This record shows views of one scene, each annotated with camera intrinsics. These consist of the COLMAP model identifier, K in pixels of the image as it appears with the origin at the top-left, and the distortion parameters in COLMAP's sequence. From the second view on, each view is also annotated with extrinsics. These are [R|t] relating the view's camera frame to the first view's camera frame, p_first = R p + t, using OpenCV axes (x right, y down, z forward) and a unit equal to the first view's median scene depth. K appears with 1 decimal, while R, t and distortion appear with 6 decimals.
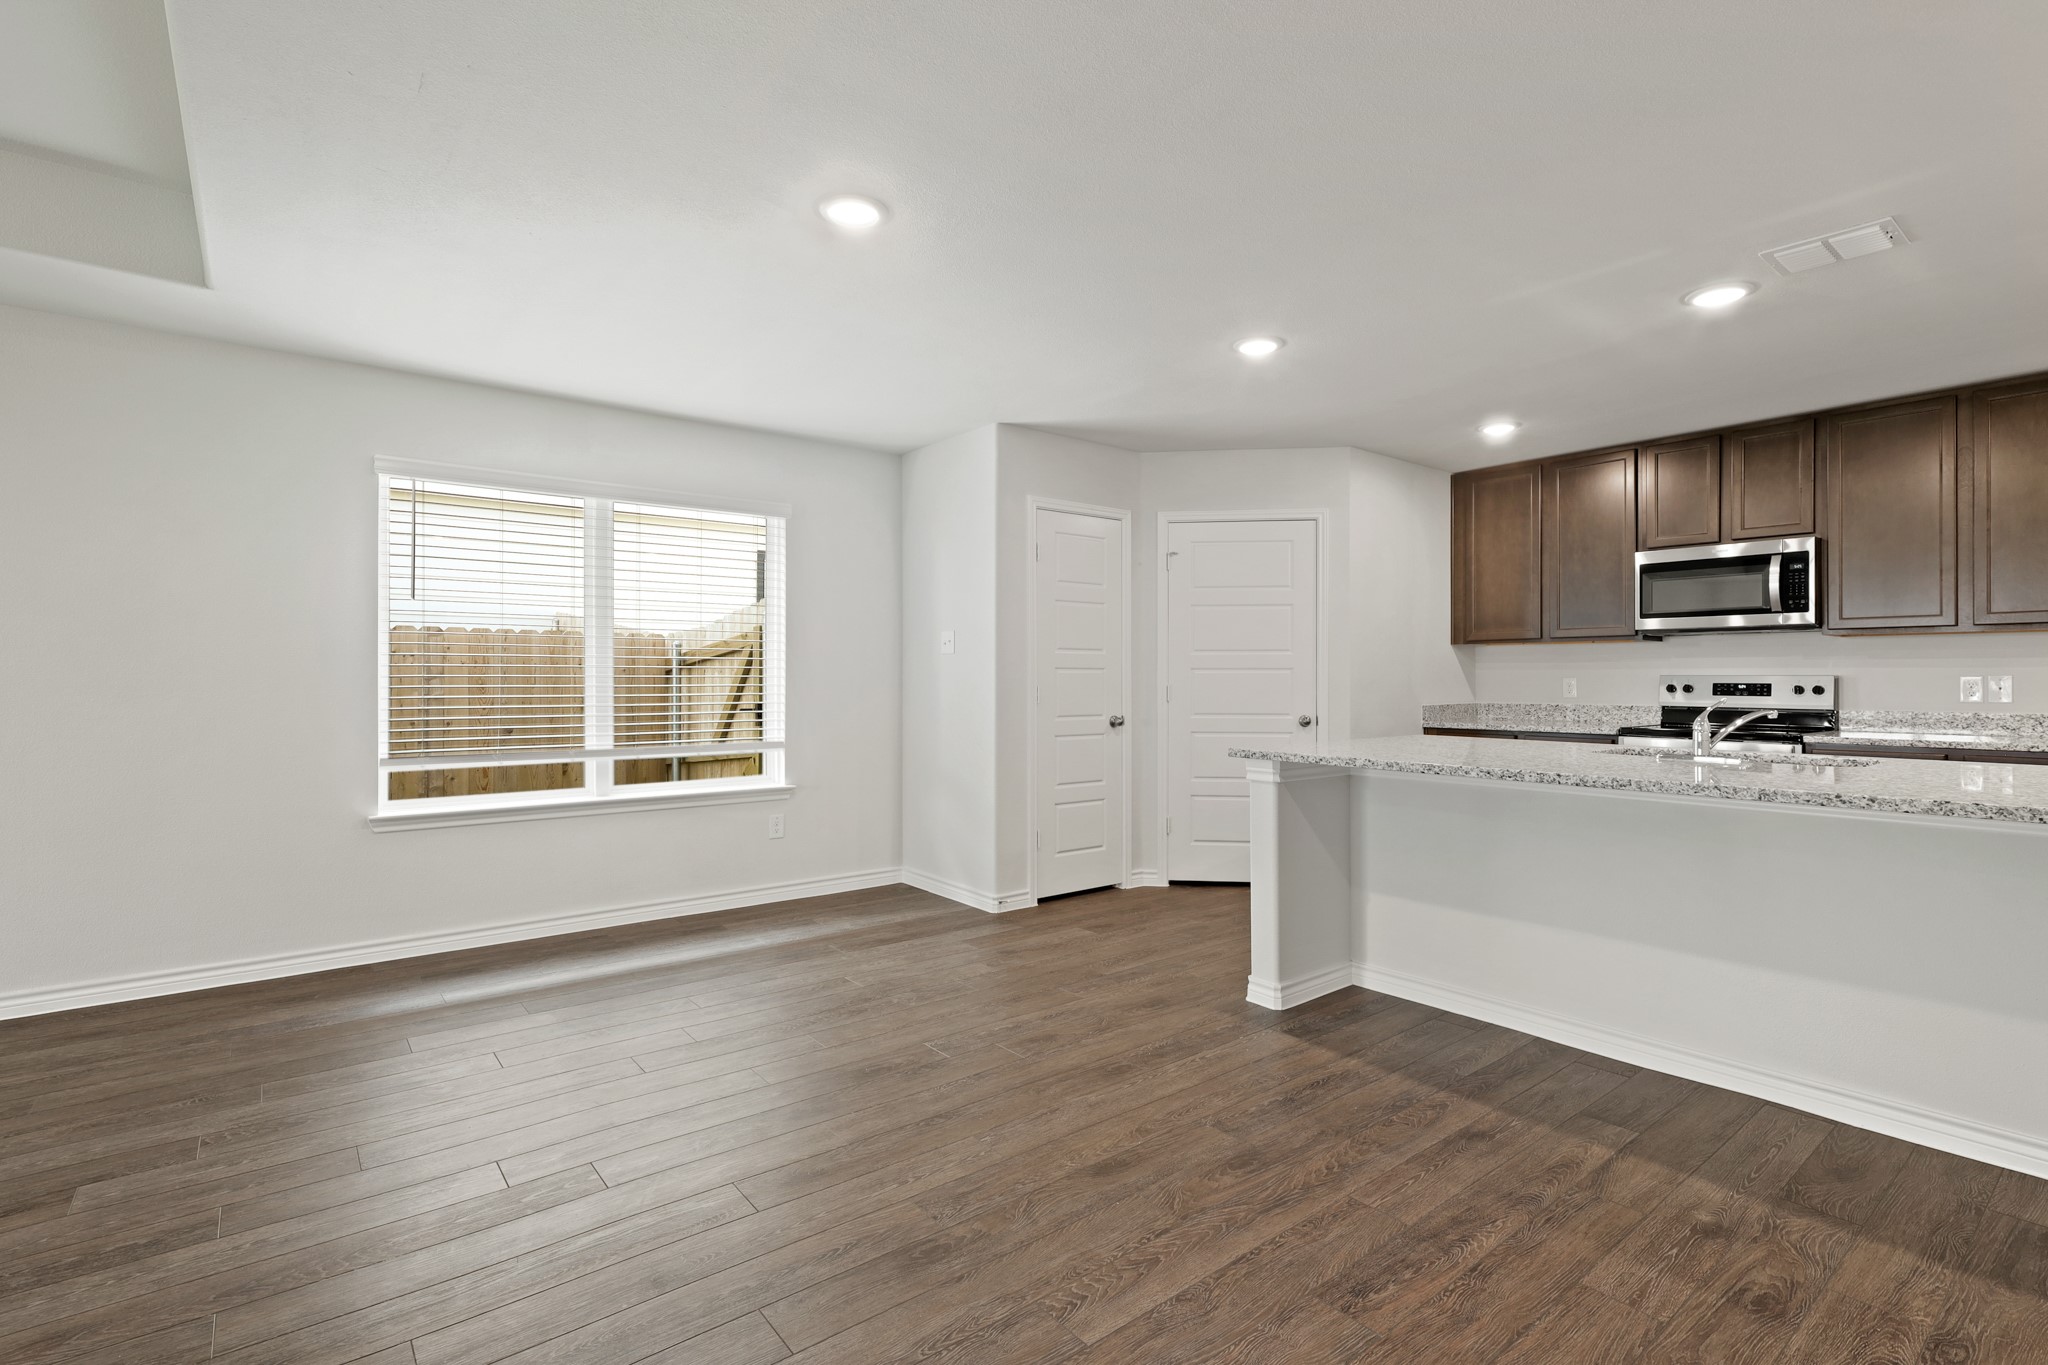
lens RADIAL K [[956.9, 0, 1021.5], [0, 956.9, 673.0], [0, 0, 1]] dist [-0.002034, -0.000061]
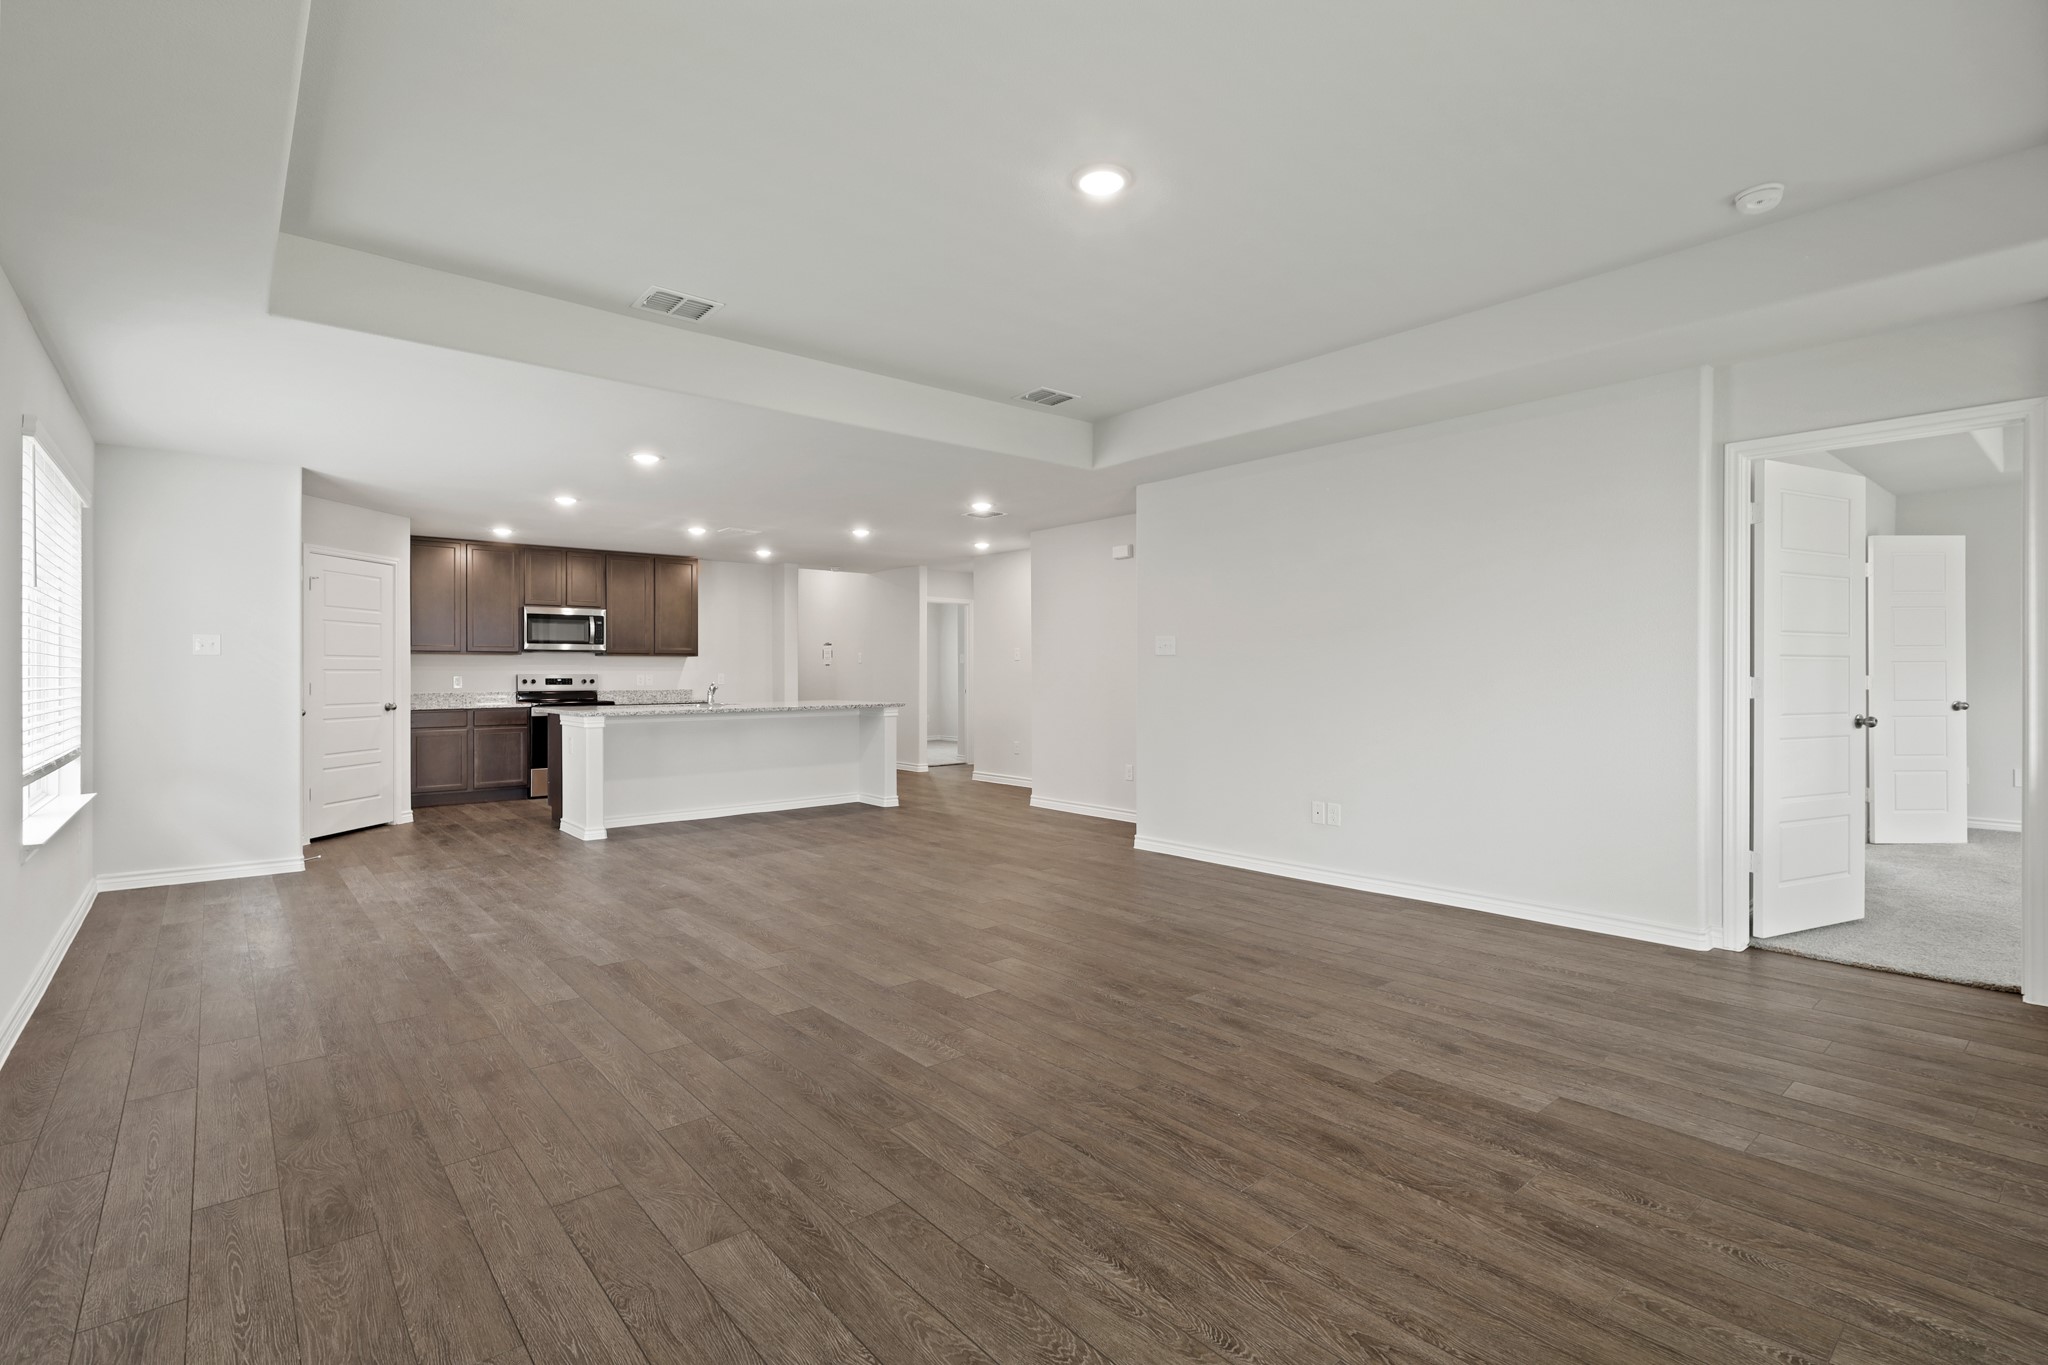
lens RADIAL K [[956.9, 0, 1021.4], [0, 956.9, 679.0], [0, 0, 1]] dist [-0.002034, -0.000061]
pose [[-0.040972, -0.003777, 0.999153, -1.265820], [0.005479, 0.999977, 0.004005, 0.009728], [-0.999145, 0.005638, -0.040951, 0.142193]]
